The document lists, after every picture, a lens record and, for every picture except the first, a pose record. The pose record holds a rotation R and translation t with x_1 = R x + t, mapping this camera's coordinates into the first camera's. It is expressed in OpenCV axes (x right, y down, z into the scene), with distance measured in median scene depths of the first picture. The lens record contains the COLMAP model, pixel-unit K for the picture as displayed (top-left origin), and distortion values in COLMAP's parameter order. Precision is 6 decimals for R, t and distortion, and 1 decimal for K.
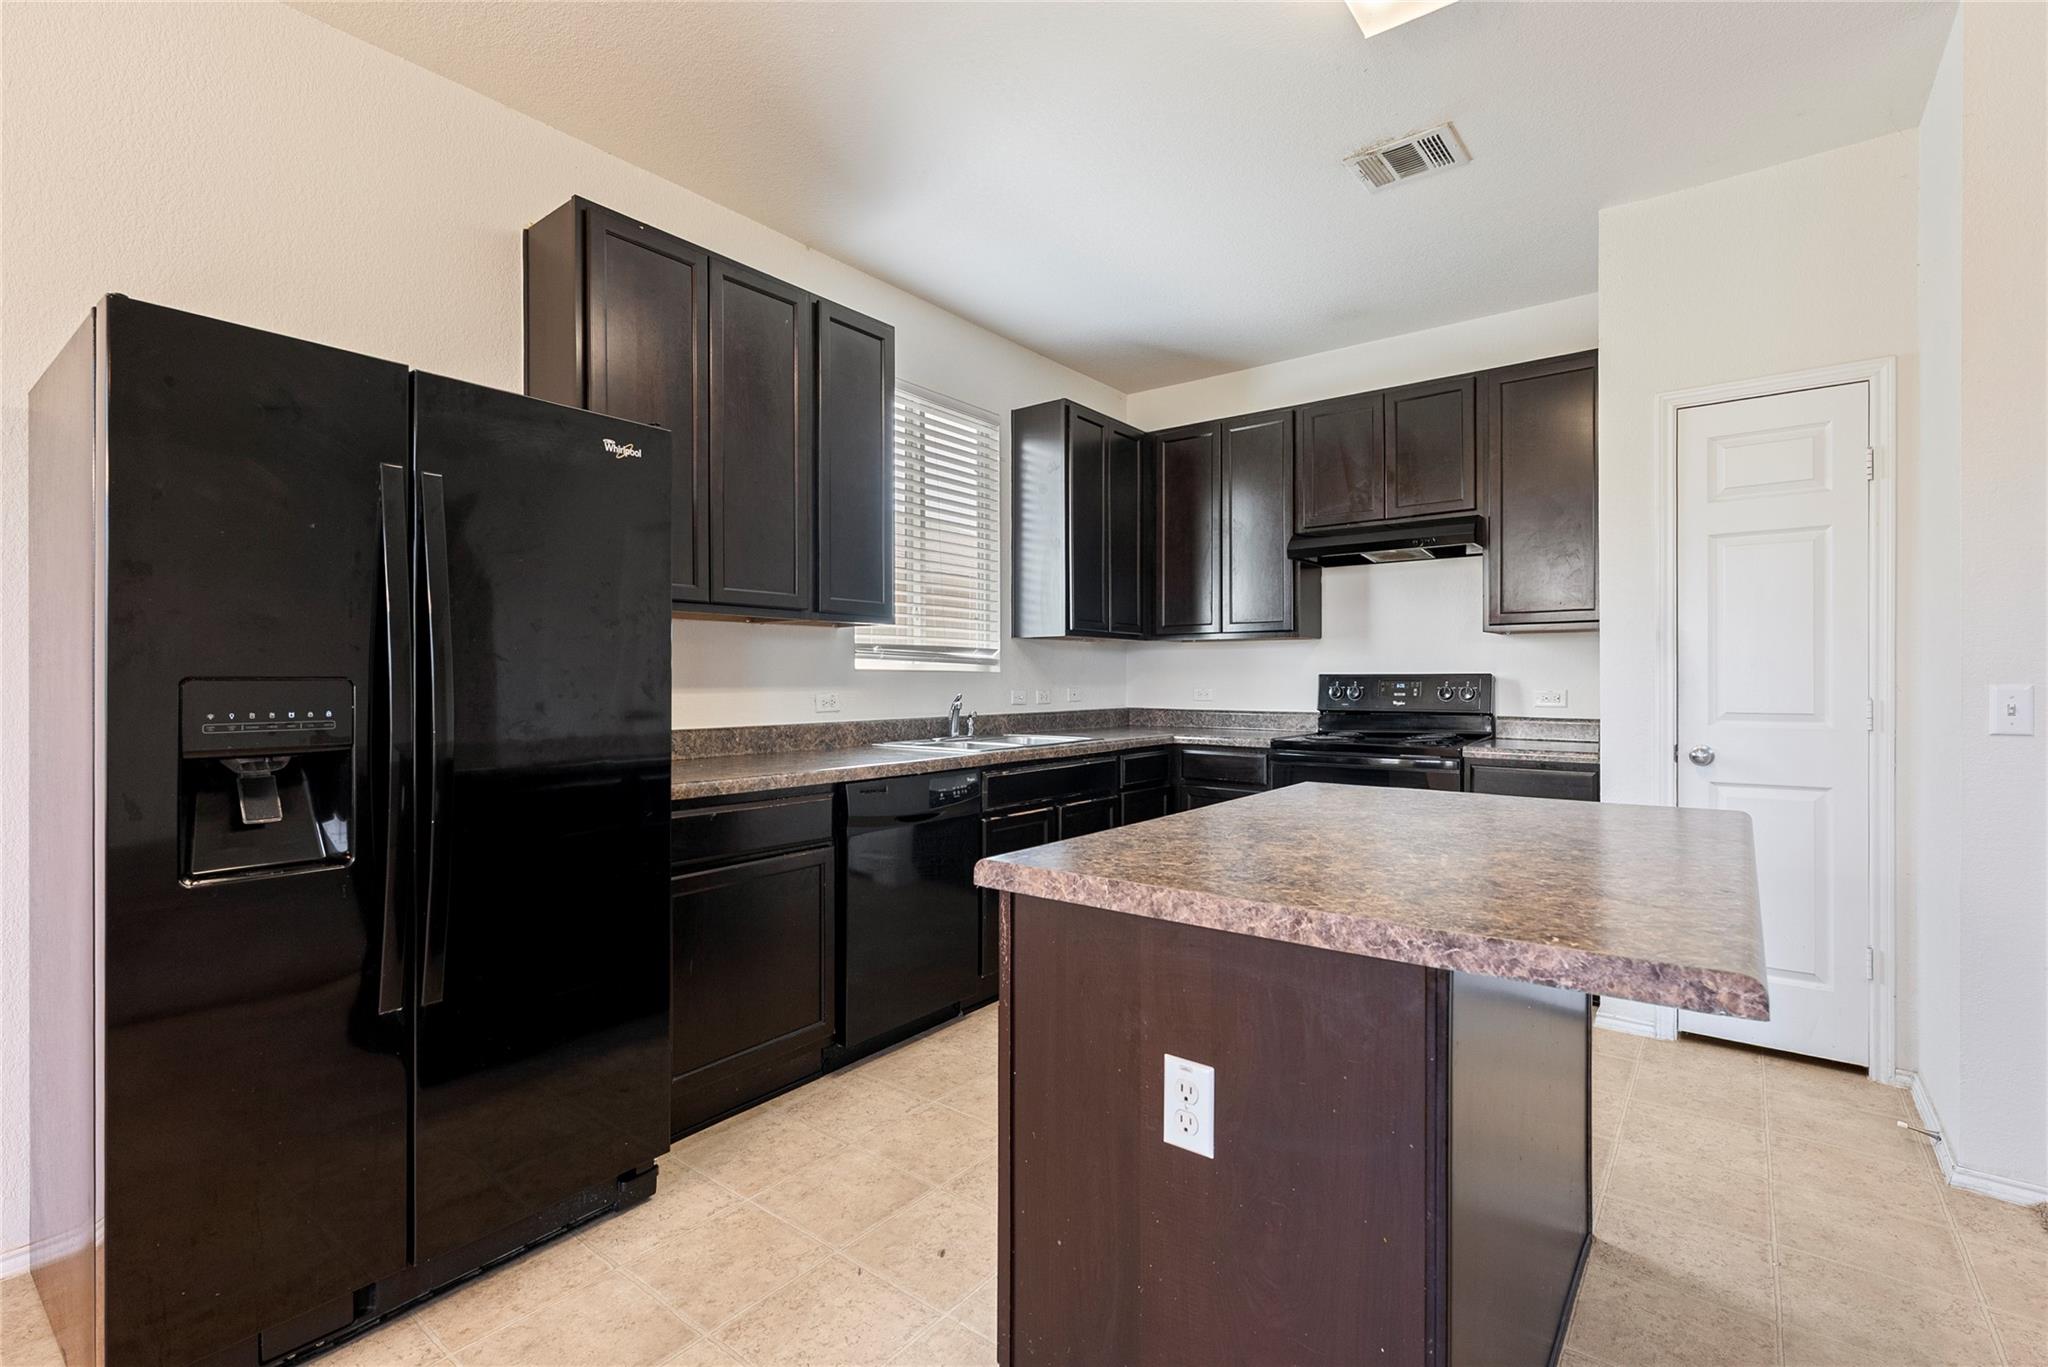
lens RADIAL K [[934.4, 0, 1009.6], [0, 934.4, 683.8], [0, 0, 1]] dist [0.005446, 0.000484]
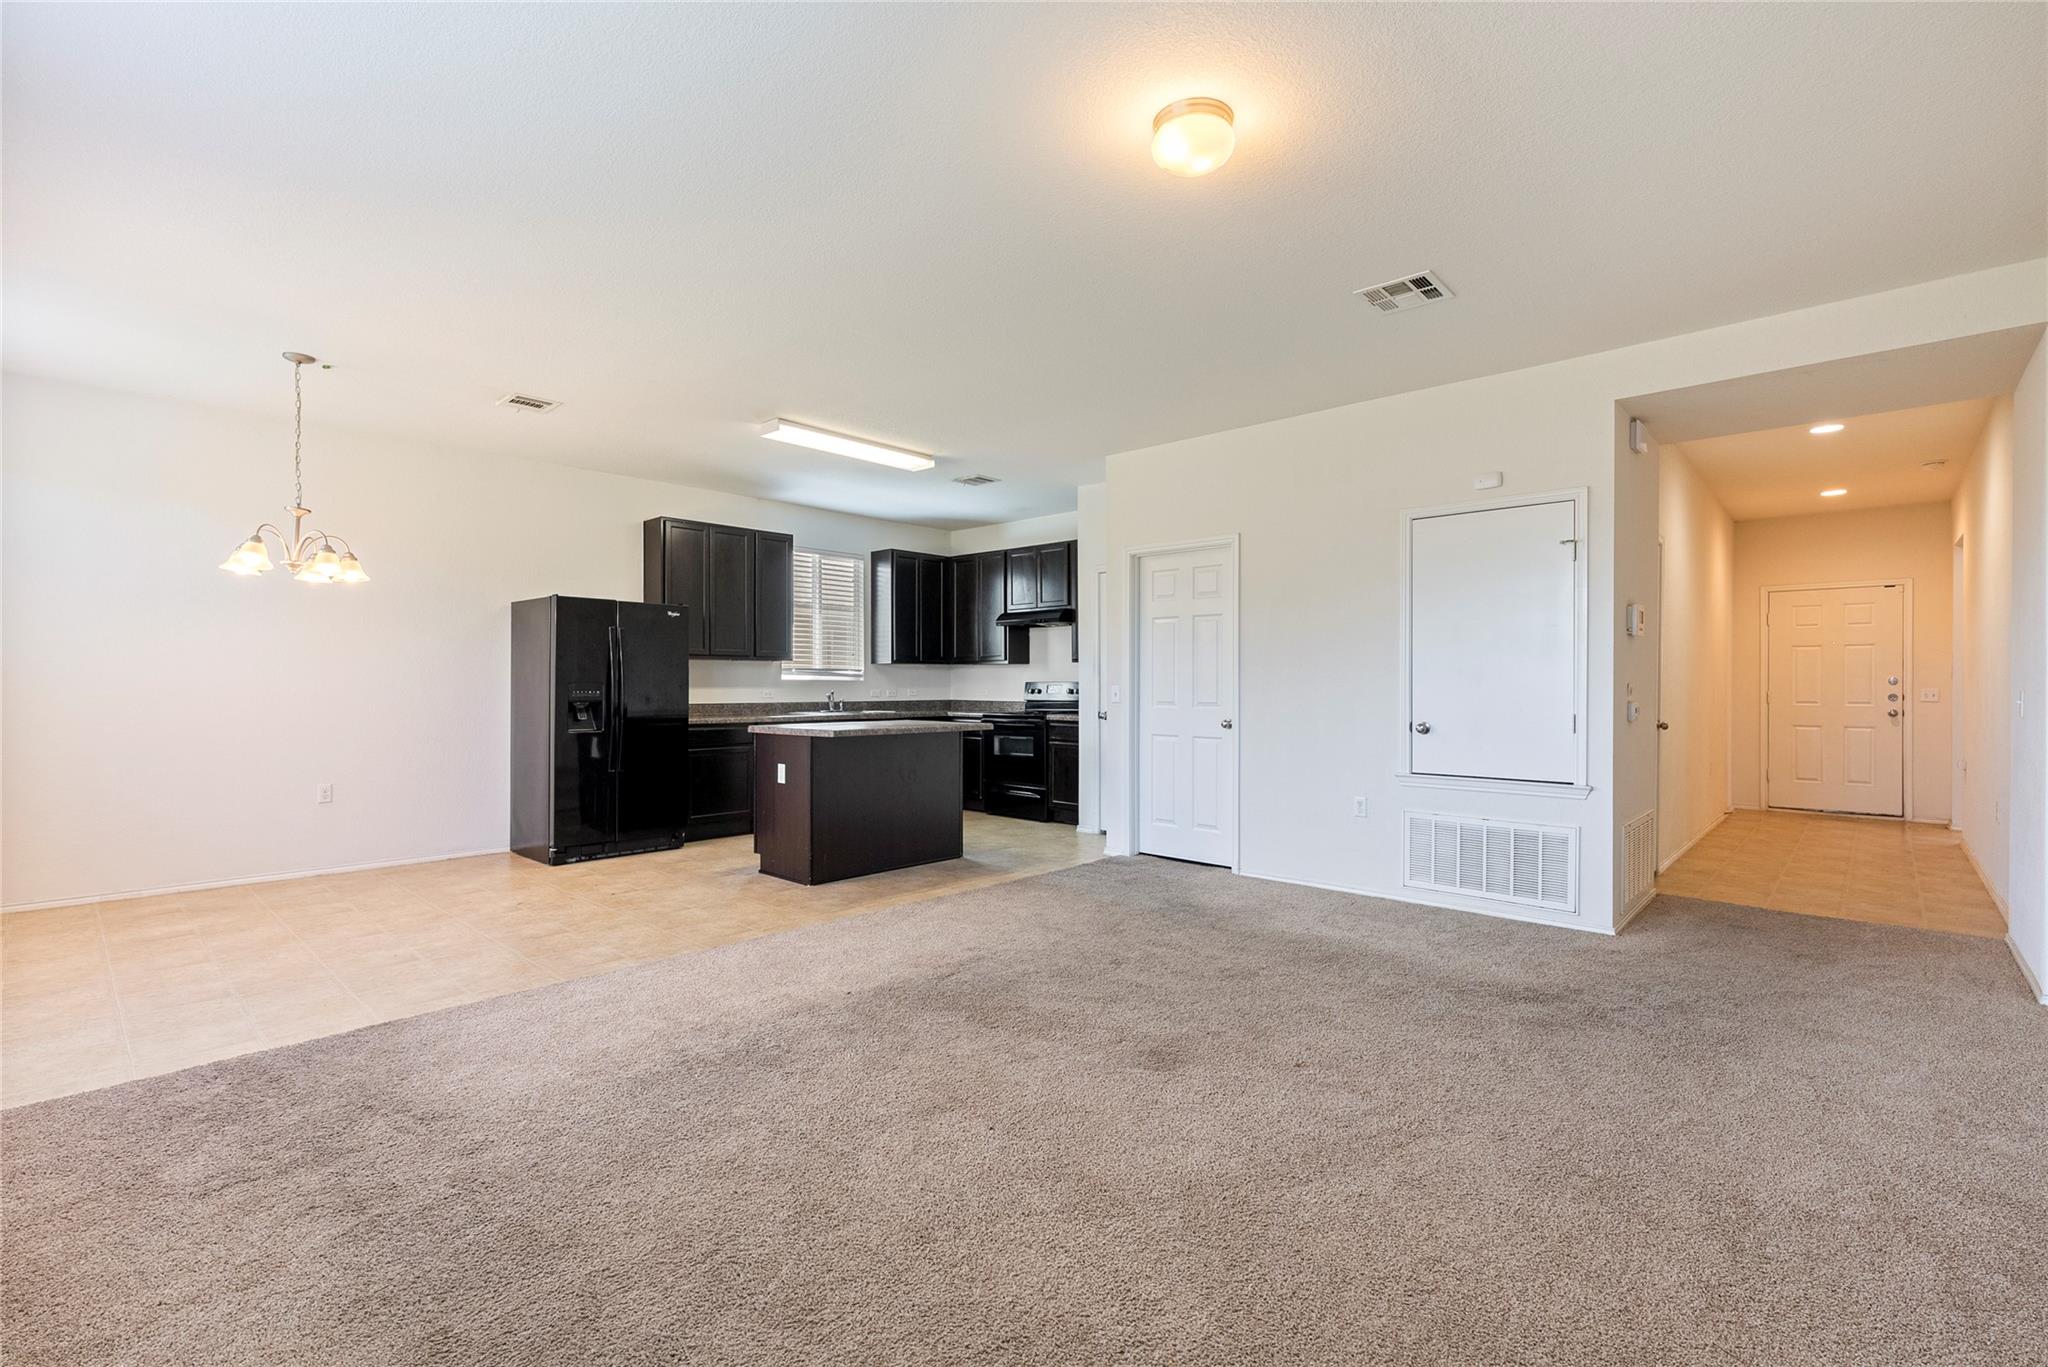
lens RADIAL K [[934.4, 0, 1007.9], [0, 934.4, 682.2], [0, 0, 1]] dist [0.005446, 0.000484]
pose [[0.995411, -0.000724, -0.095689, 0.538776], [-0.000131, 0.999960, -0.008921, 0.009846], [0.095692, 0.008893, 0.995371, -1.085036]]
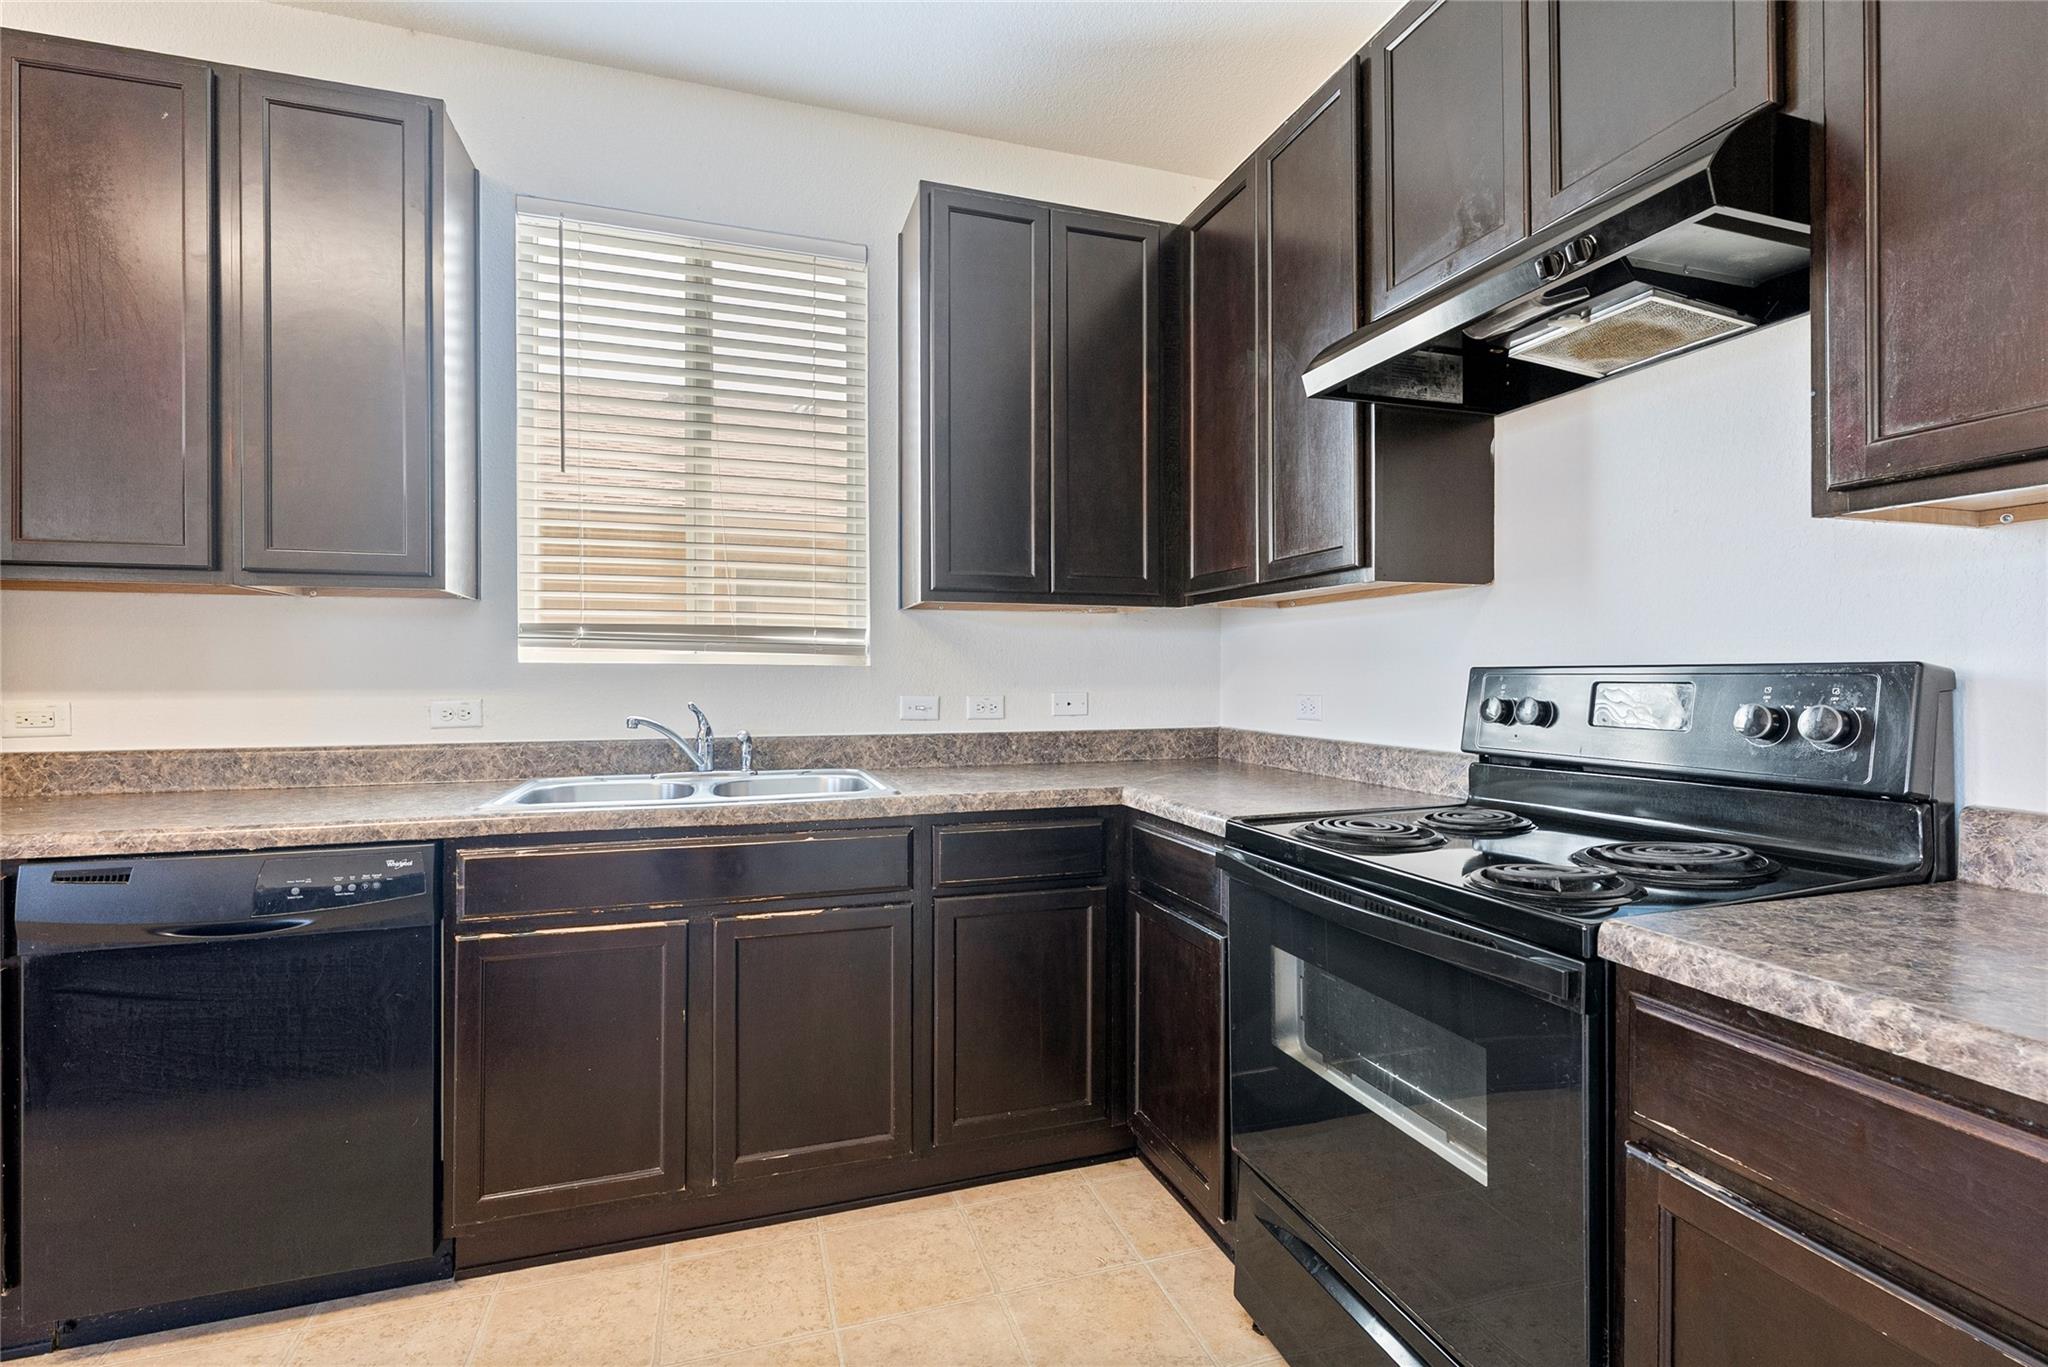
lens RADIAL K [[934.4, 0, 1027.7], [0, 934.4, 670.4], [0, 0, 1]] dist [0.005446, 0.000484]
pose [[0.827837, -0.005574, -0.560941, 0.447868], [-0.002044, 0.999914, -0.012952, -0.002237], [0.560965, 0.011869, 0.827754, 0.597661]]
